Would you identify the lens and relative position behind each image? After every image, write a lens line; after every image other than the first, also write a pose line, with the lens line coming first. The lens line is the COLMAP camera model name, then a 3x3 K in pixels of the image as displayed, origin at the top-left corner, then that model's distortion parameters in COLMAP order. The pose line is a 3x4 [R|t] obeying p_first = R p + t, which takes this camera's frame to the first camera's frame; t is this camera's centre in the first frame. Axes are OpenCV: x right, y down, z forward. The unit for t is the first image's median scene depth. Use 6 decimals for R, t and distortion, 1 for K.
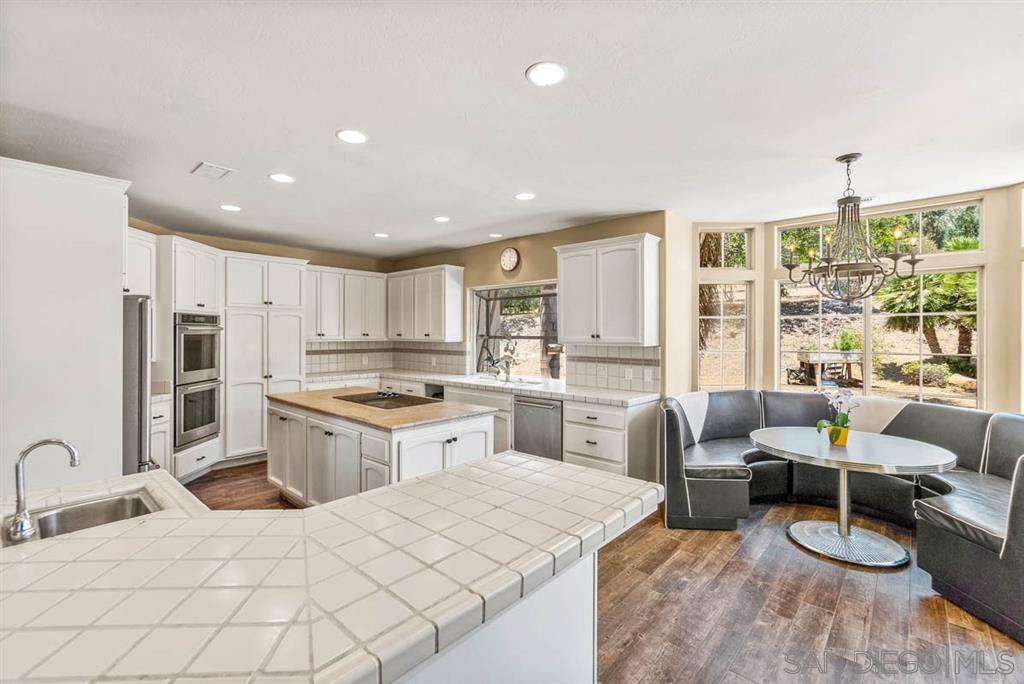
lens RADIAL K [[445.6, 0, 512.0], [0, 445.6, 335.6], [0, 0, 1]] dist [0.000673, 0.000100]
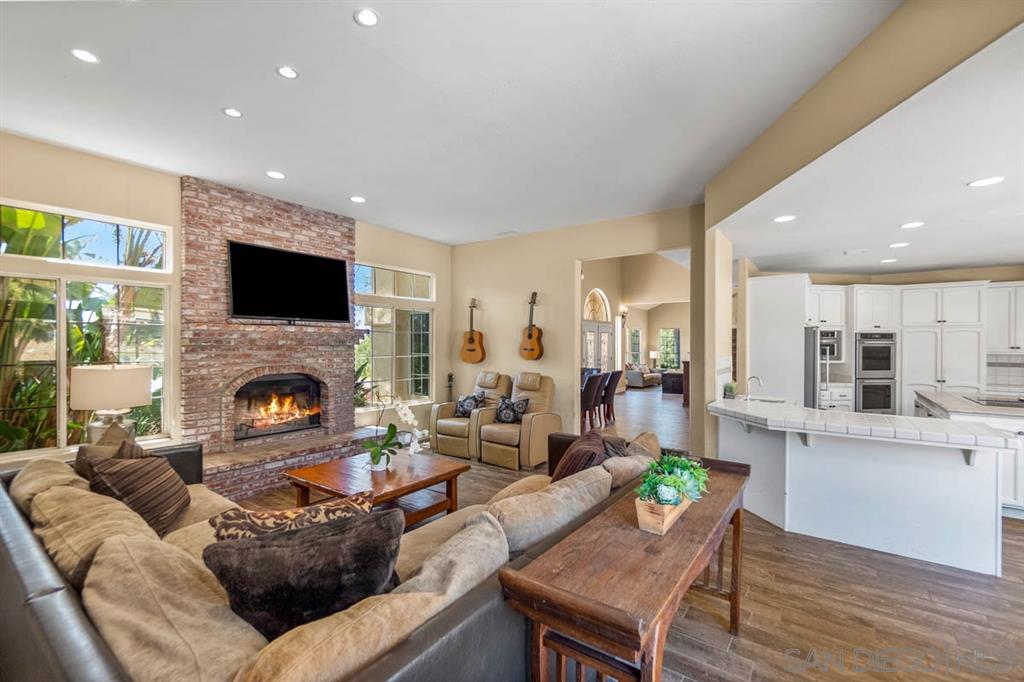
lens RADIAL K [[445.6, 0, 510.0], [0, 445.6, 343.0], [0, 0, 1]] dist [0.000673, 0.000100]
pose [[0.095451, 0.003005, -0.995430, 0.636940], [-0.013997, 0.999901, 0.001676, 0.000449], [0.995336, 0.013773, 0.095483, -0.341117]]
